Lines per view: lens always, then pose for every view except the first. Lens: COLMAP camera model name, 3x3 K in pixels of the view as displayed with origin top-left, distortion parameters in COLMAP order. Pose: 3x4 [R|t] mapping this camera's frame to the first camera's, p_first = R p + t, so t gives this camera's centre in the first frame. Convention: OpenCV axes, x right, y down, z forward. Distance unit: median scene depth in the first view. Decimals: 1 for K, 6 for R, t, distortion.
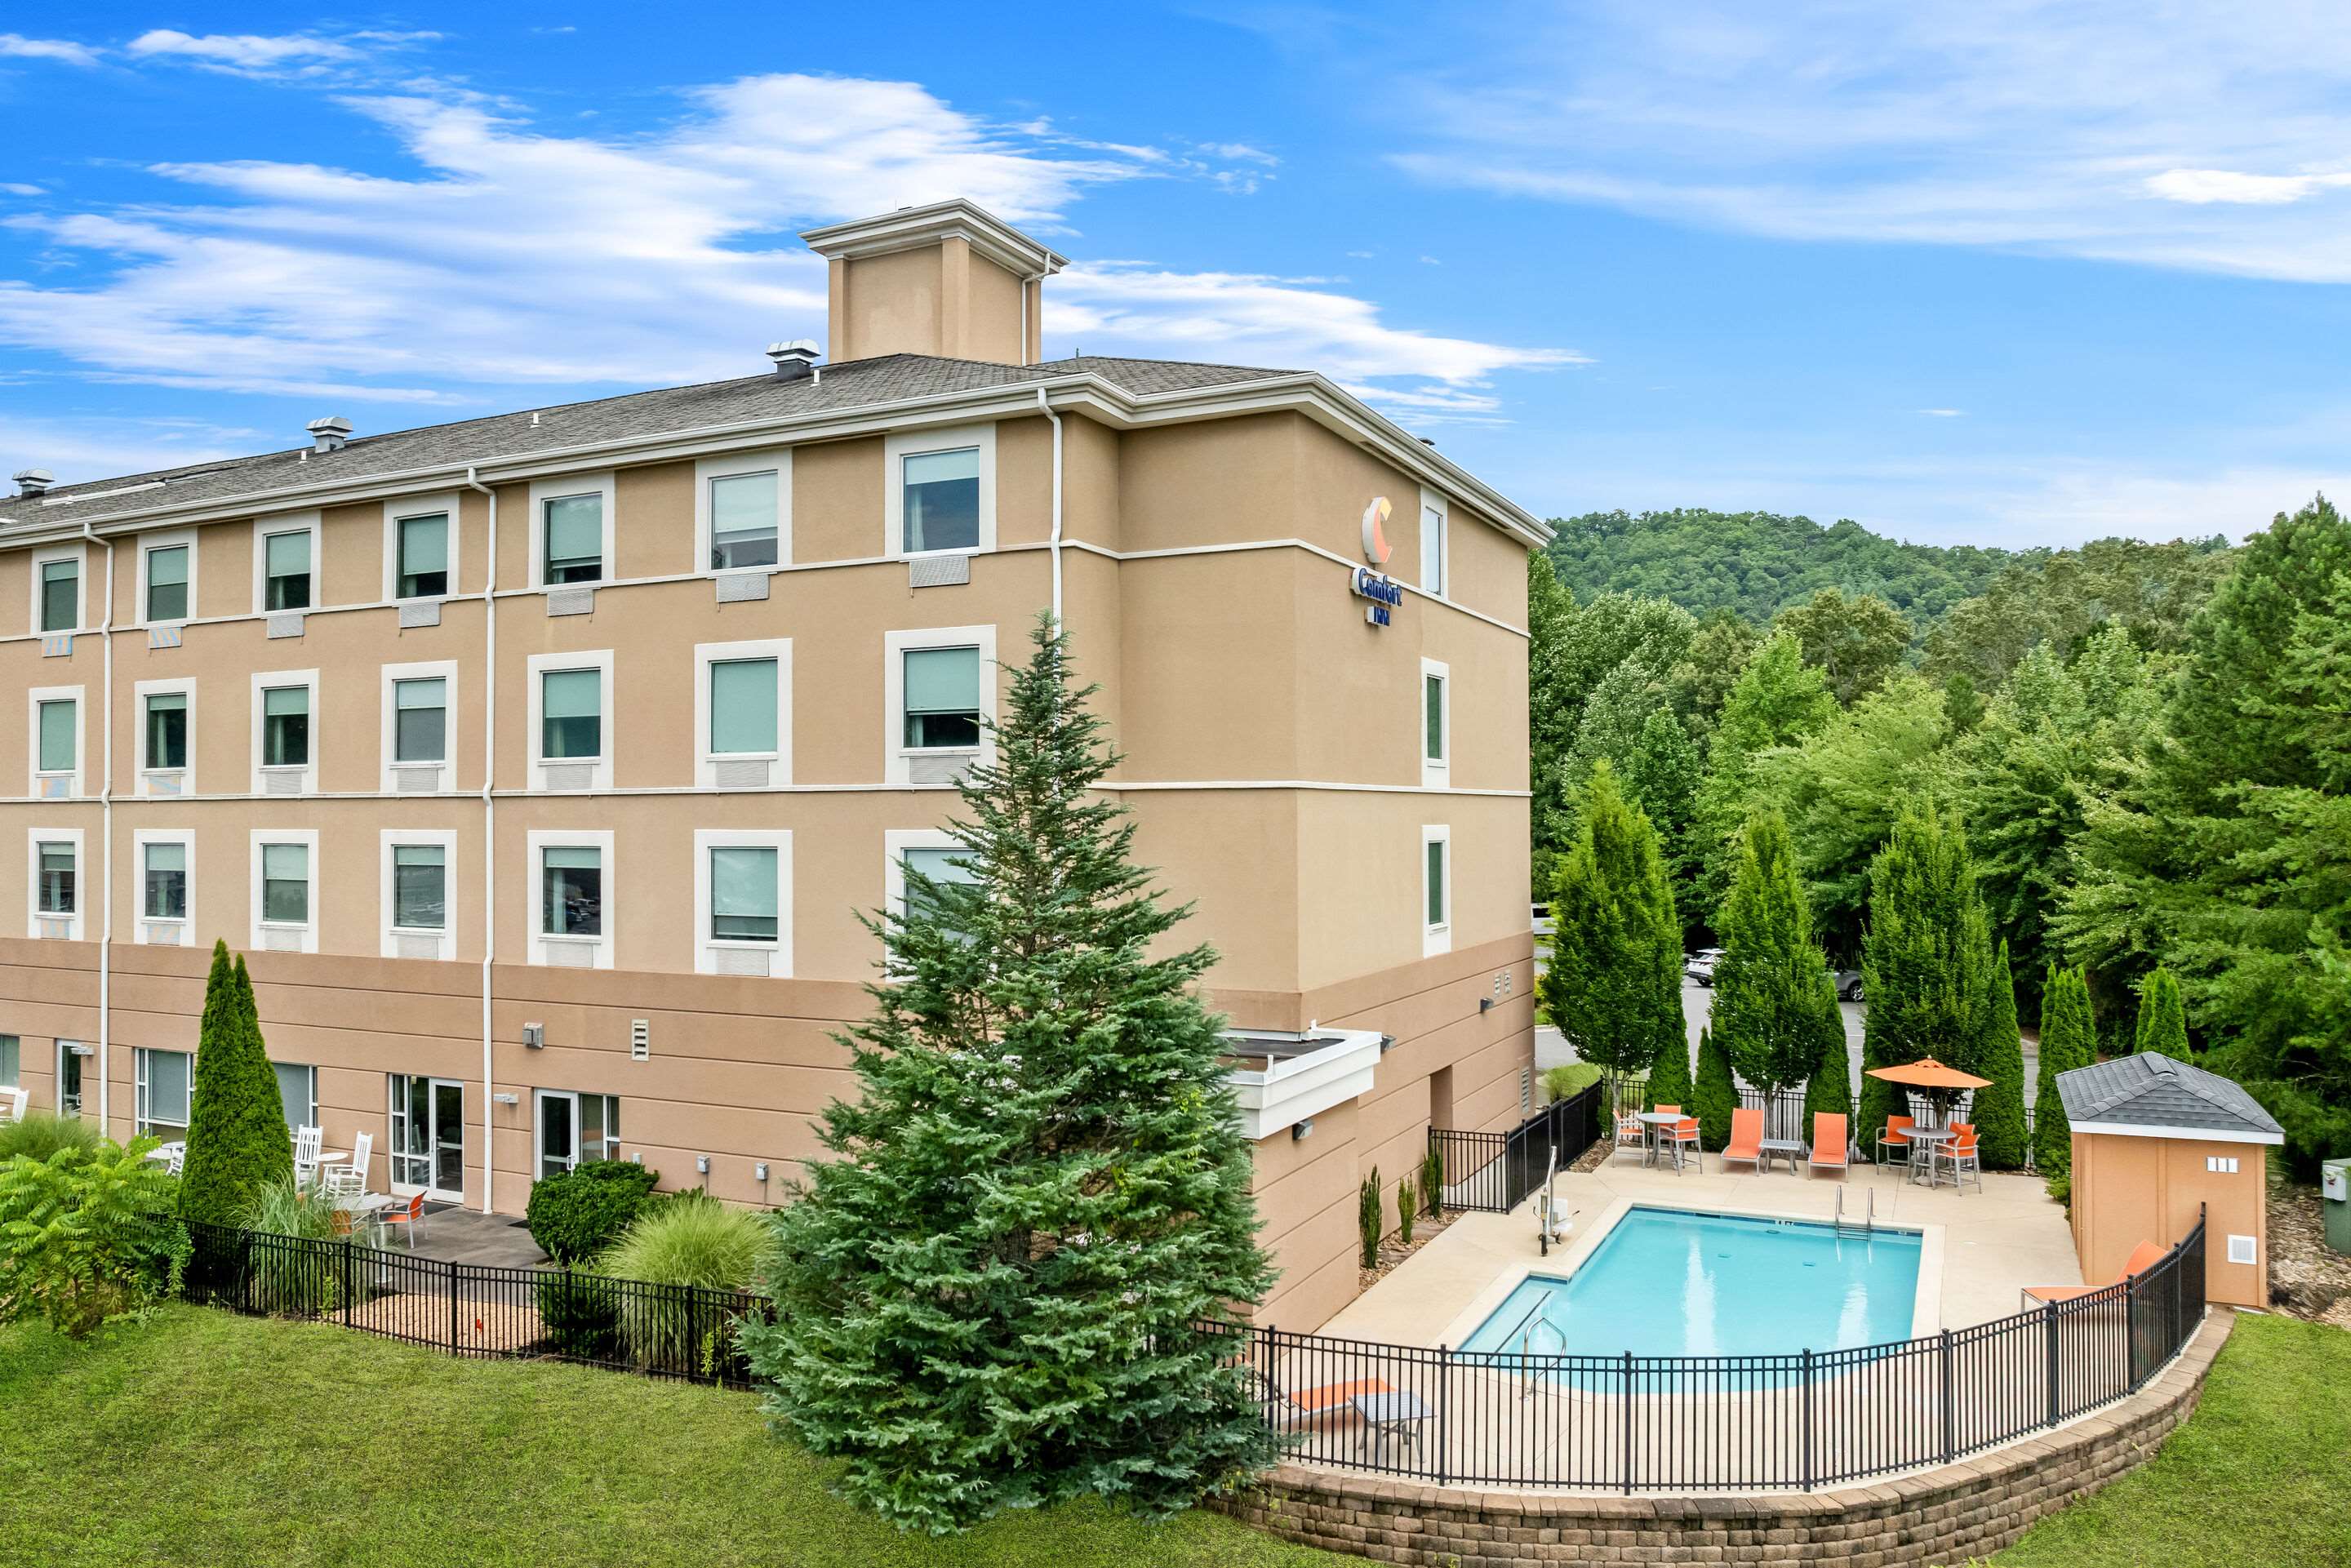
lens RADIAL K [[1646.4, 0, 1182.3], [0, 1646.4, 782.0], [0, 0, 1]] dist [-0.038811, -0.002264]
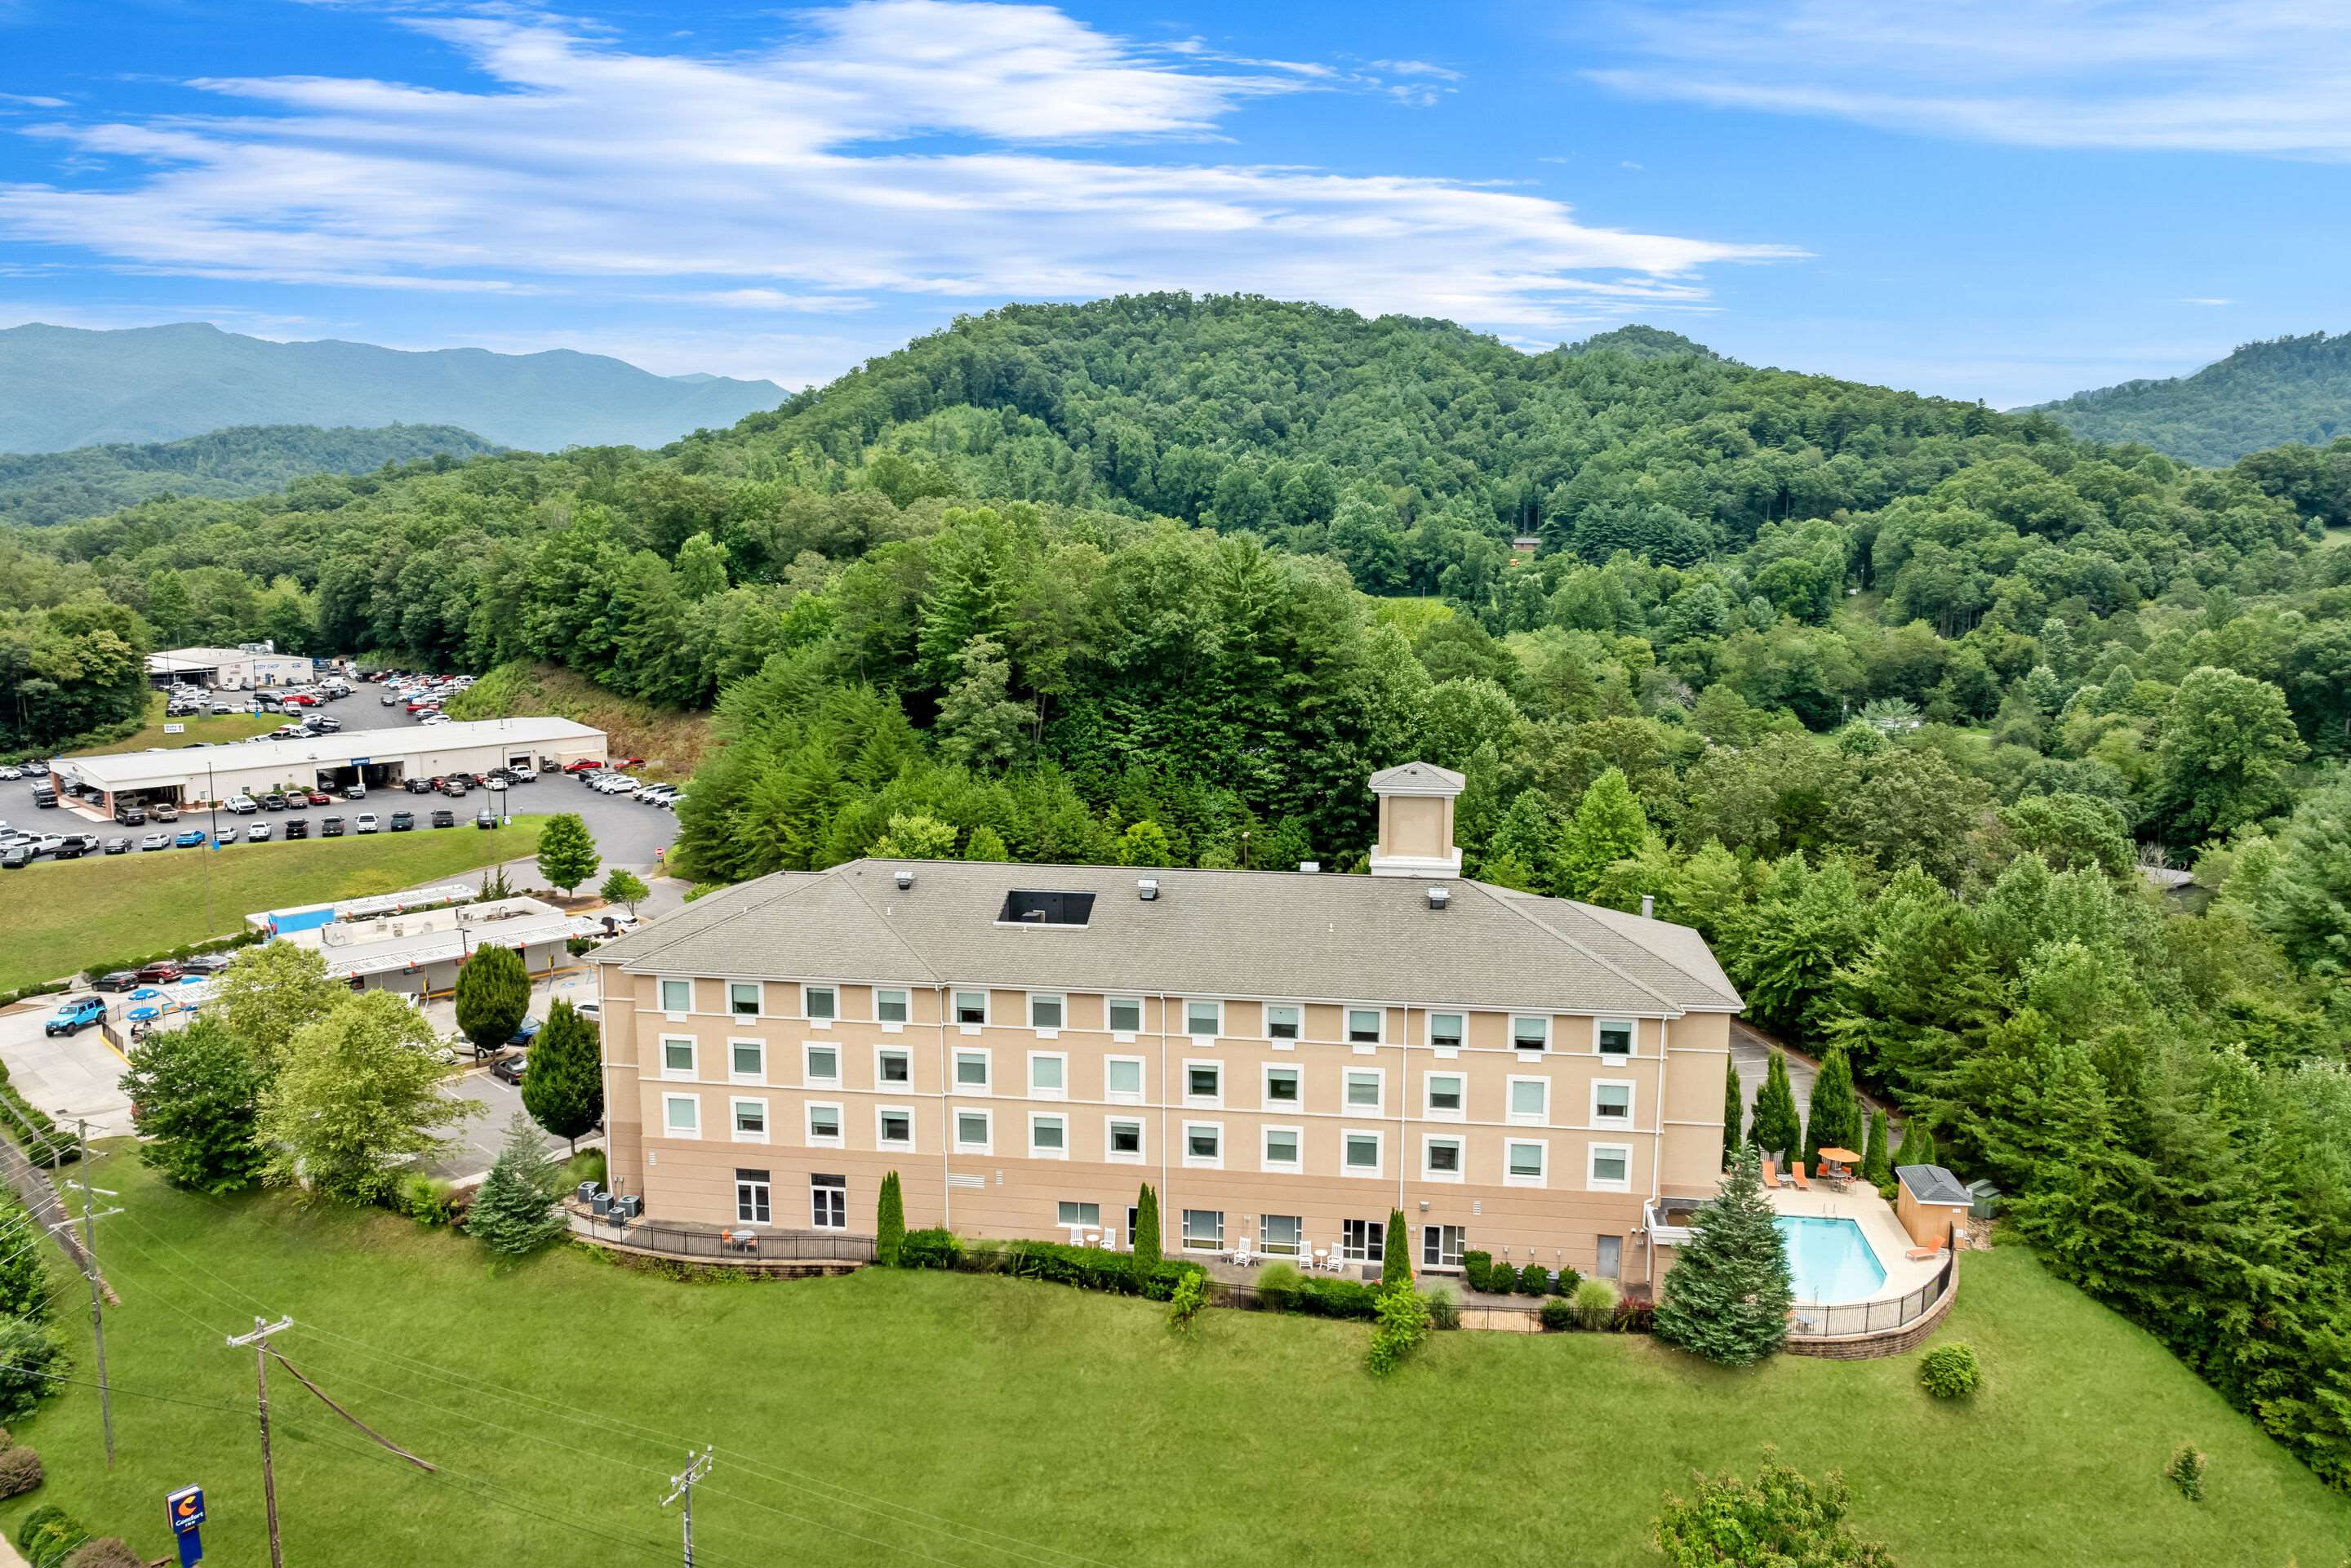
lens RADIAL K [[1646.4, 0, 1184.4], [0, 1646.4, 768.2], [0, 0, 1]] dist [-0.038811, -0.002264]
pose [[0.956566, -0.033801, 0.289550, -1.397533], [-0.013201, 0.987213, 0.158856, -0.897223], [-0.291217, -0.155779, 0.943889, -1.214419]]
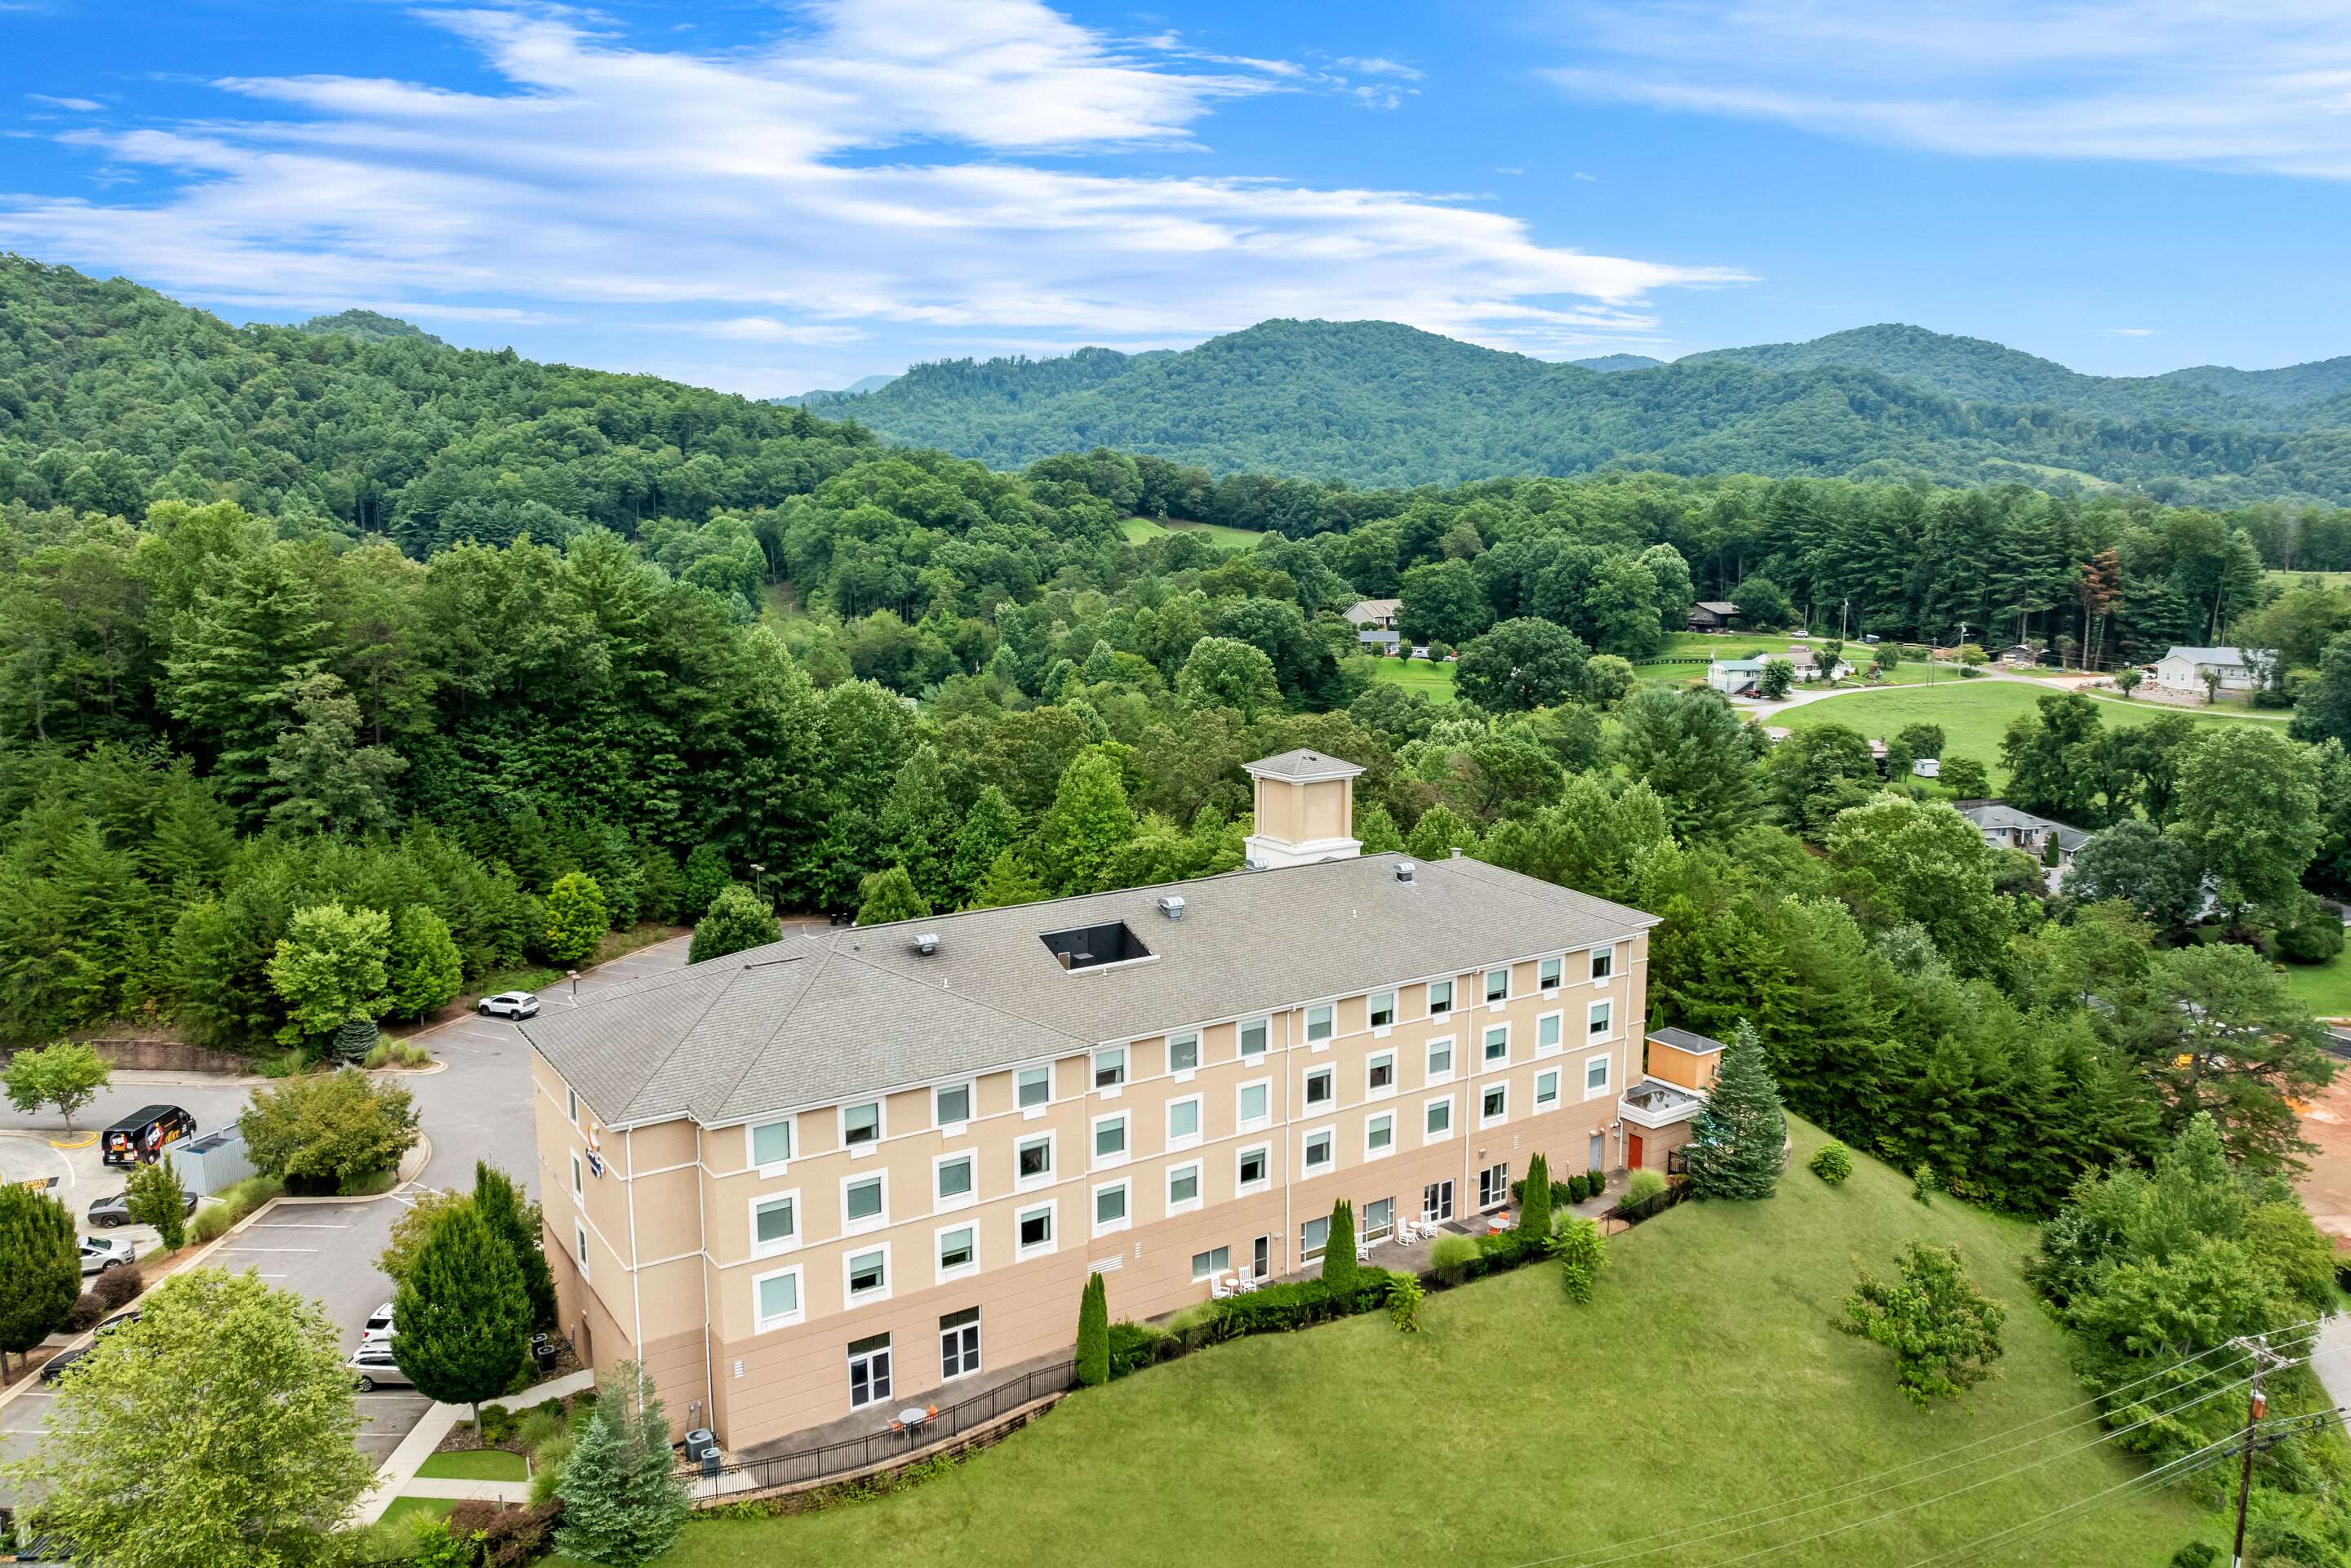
lens RADIAL K [[1646.4, 0, 1188.0], [0, 1646.4, 775.9], [0, 0, 1]] dist [-0.038811, -0.002264]
pose [[0.502709, -0.121314, 0.855901, -2.795712], [-0.019676, 0.988242, 0.151629, -0.855471], [-0.864231, -0.093066, 0.494411, 0.063038]]
